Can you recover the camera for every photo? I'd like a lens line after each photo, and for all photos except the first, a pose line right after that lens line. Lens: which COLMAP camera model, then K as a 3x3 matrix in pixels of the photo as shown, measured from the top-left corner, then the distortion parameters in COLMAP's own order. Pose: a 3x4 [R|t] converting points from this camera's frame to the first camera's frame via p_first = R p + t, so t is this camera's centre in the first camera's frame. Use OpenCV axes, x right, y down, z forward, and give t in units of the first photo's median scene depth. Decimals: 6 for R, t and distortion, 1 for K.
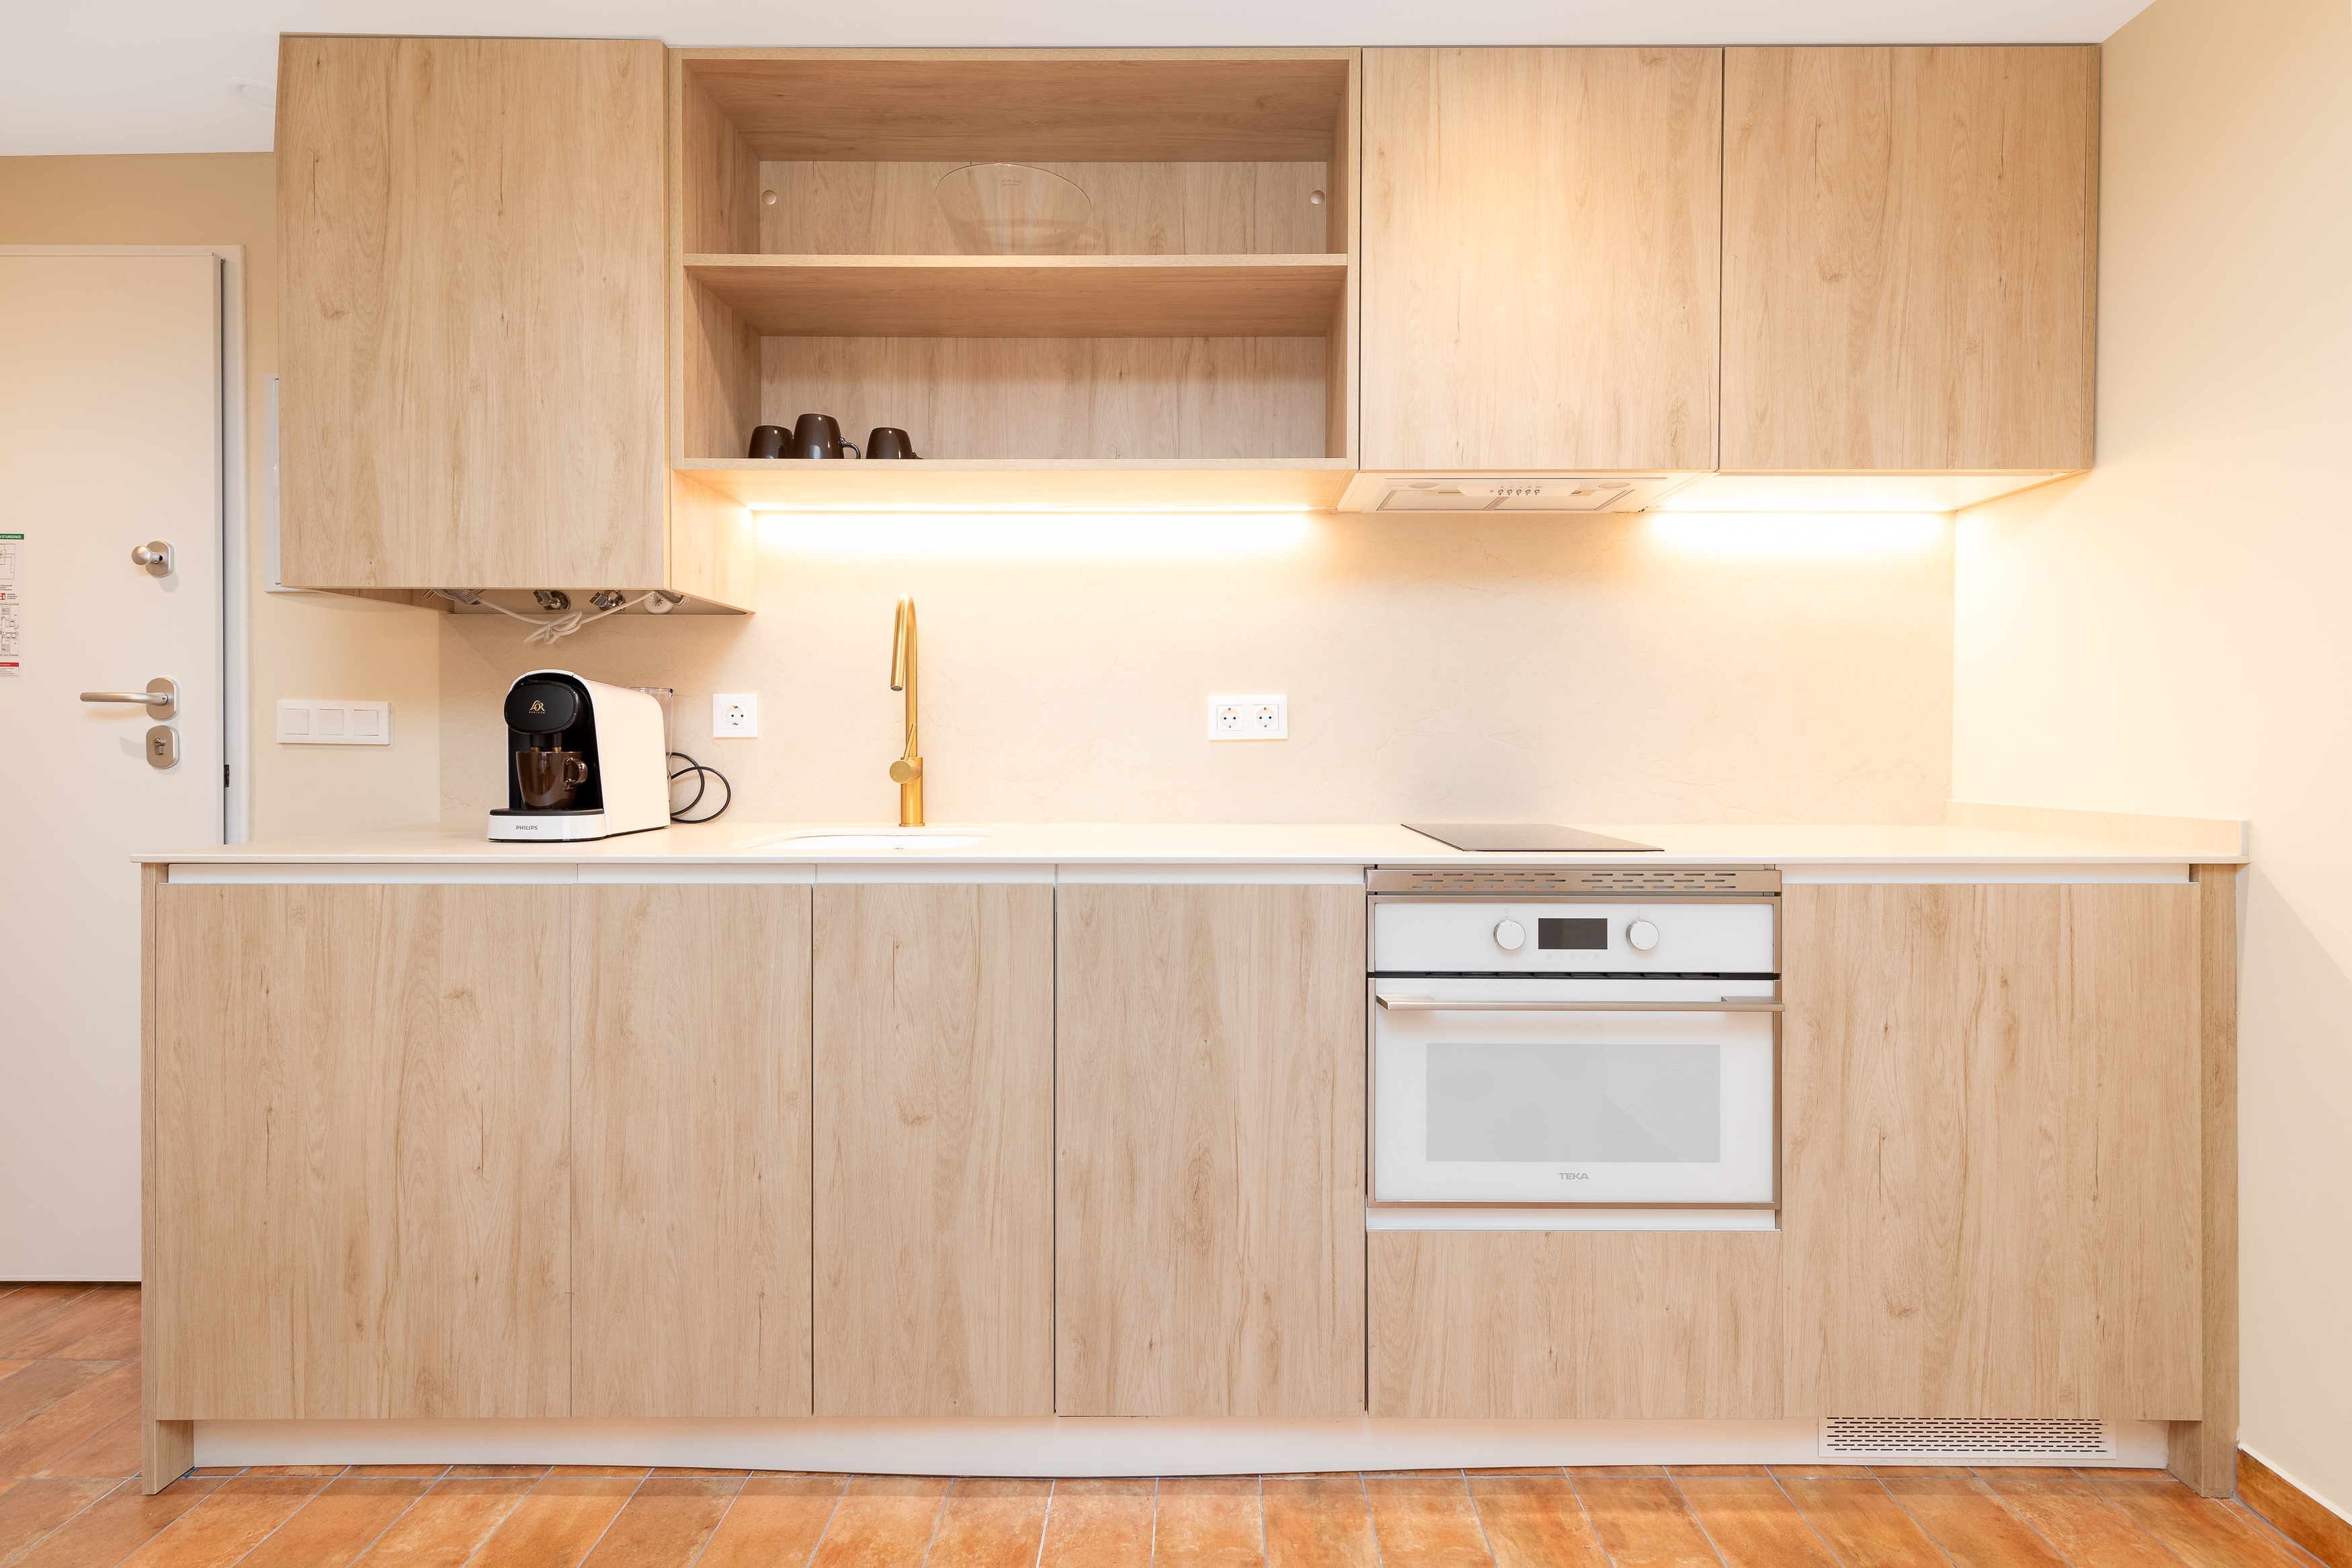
lens RADIAL K [[1070.4, 0, 1206.7], [0, 1070.4, 742.4], [0, 0, 1]] dist [0.003870, 0.000002]
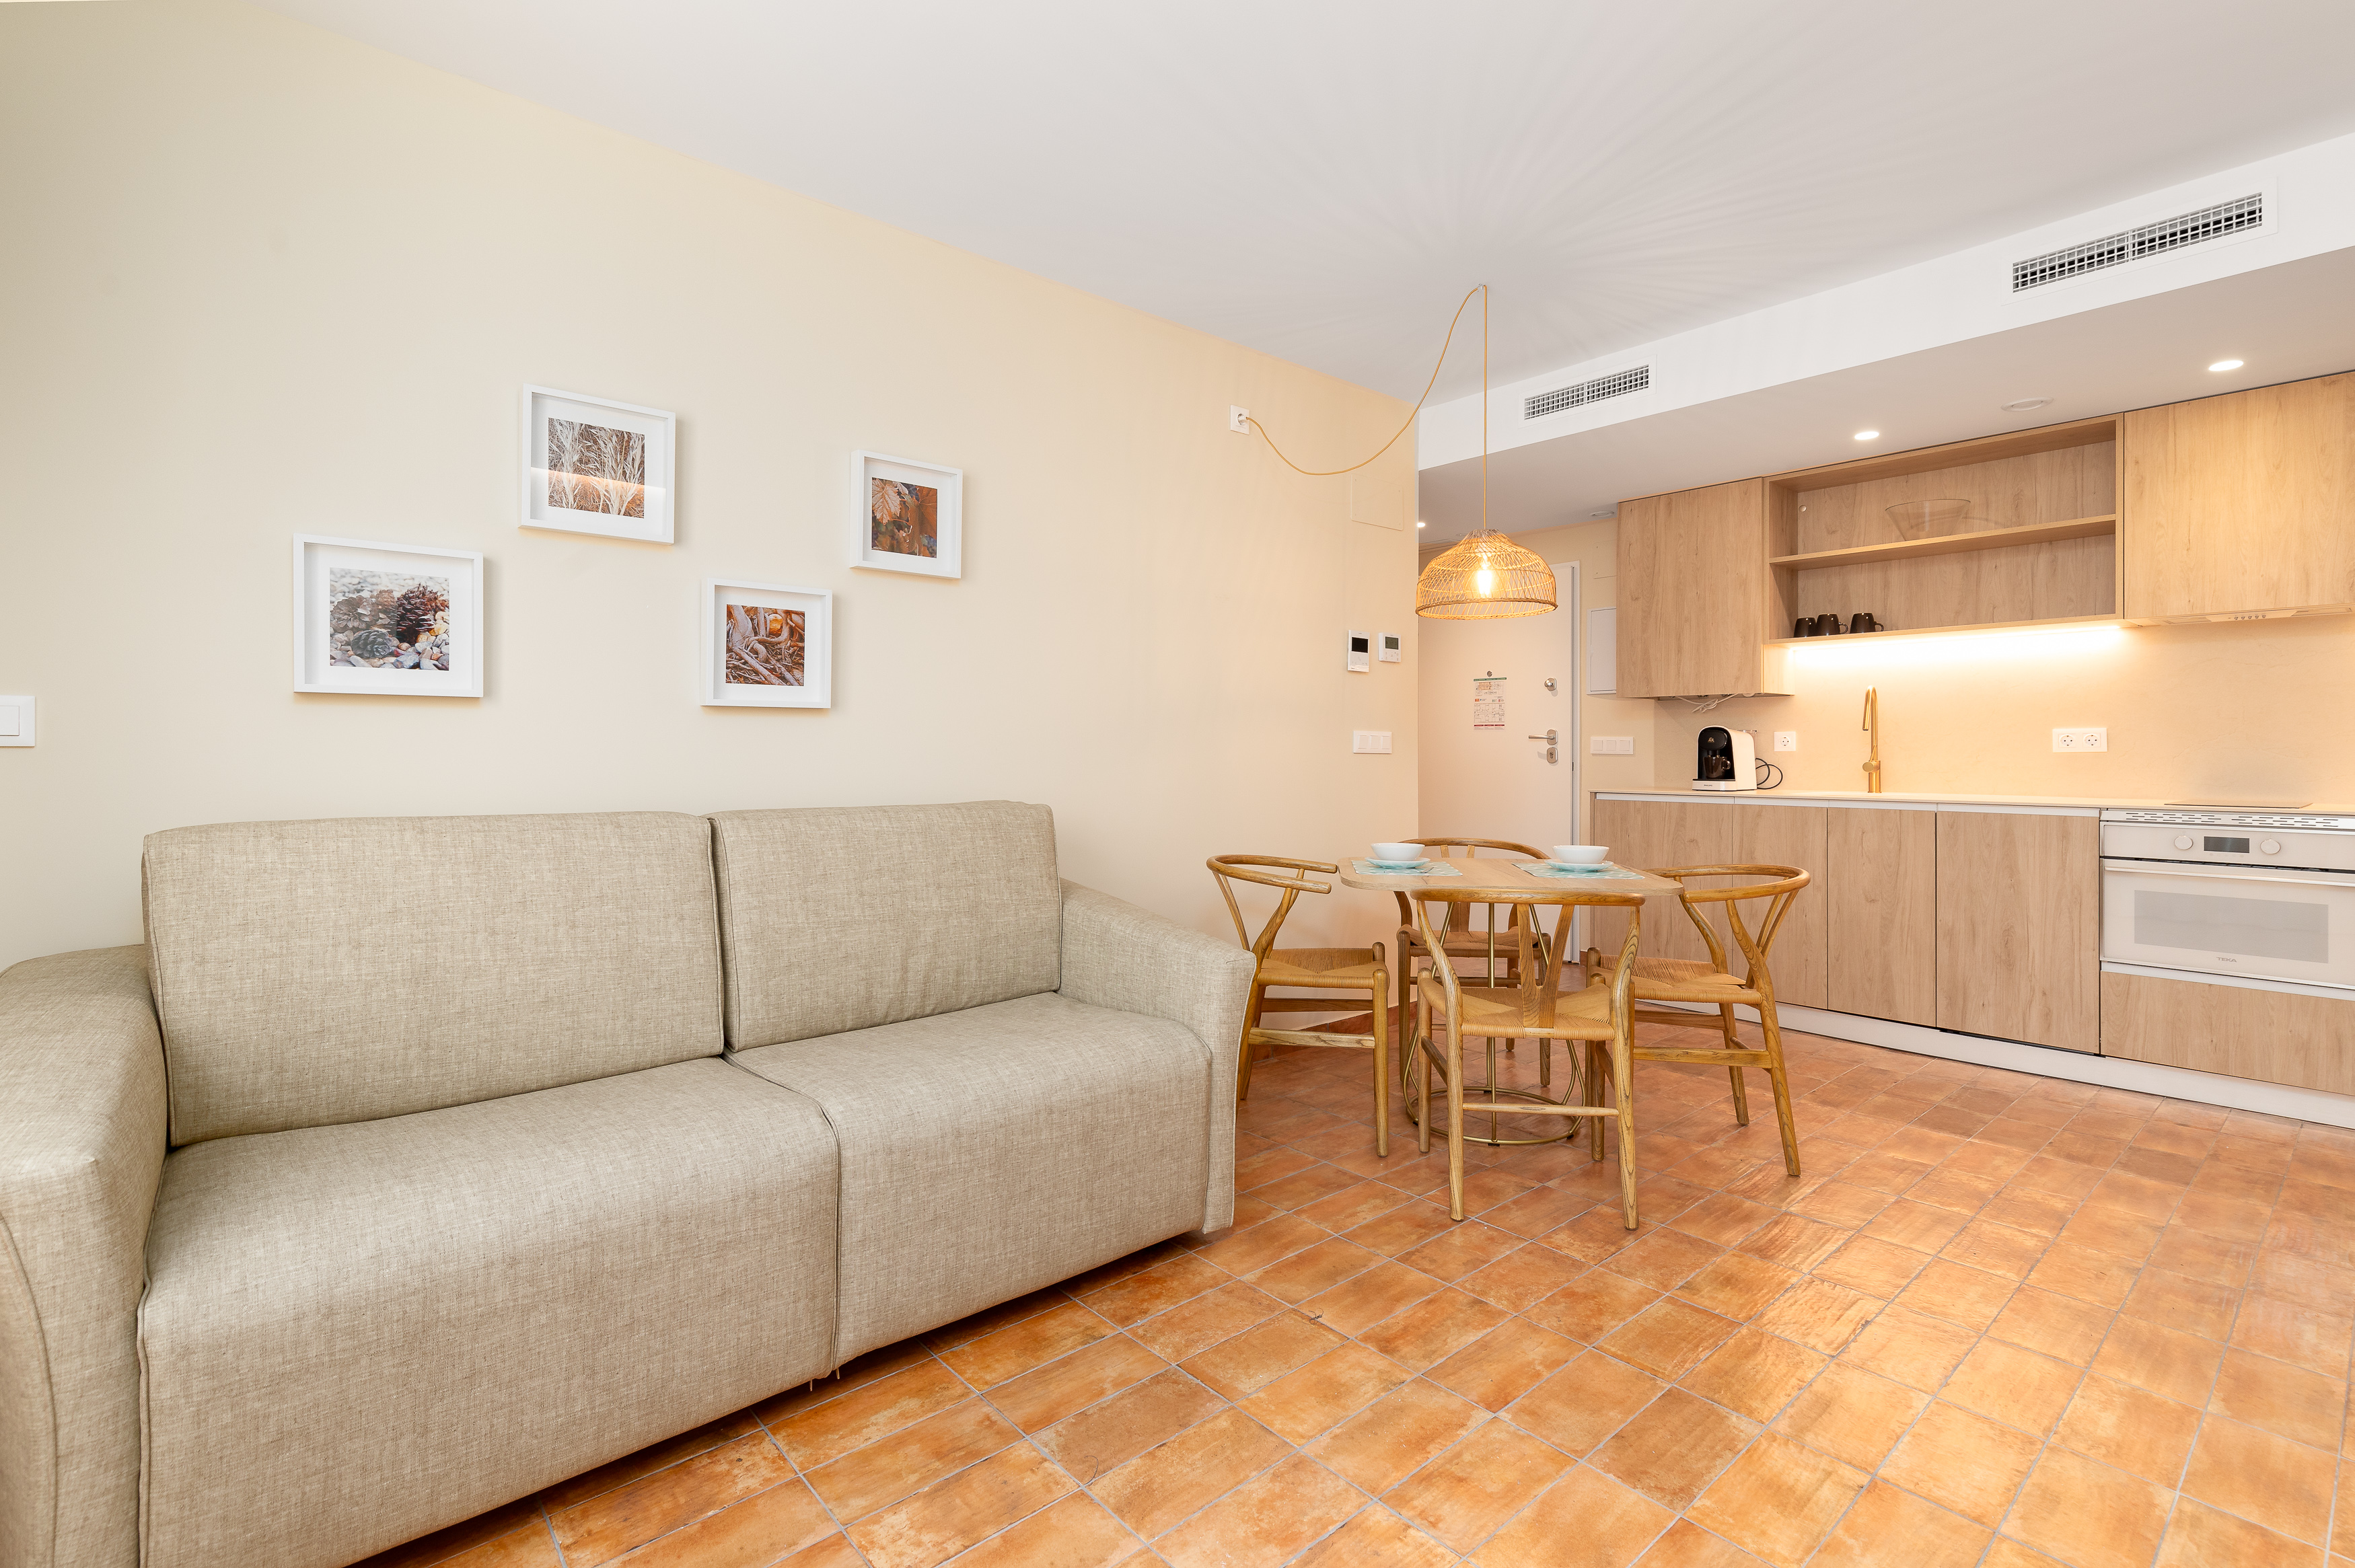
lens RADIAL K [[1077.7, 0, 1196.7], [0, 1077.7, 754.4], [0, 0, 1]] dist [0.008586, -0.000958]
pose [[0.658192, 0.000976, -0.752849, 0.543517], [-0.001737, 0.999998, -0.000223, 0.004682], [0.752848, 0.001454, 0.658193, -1.702170]]
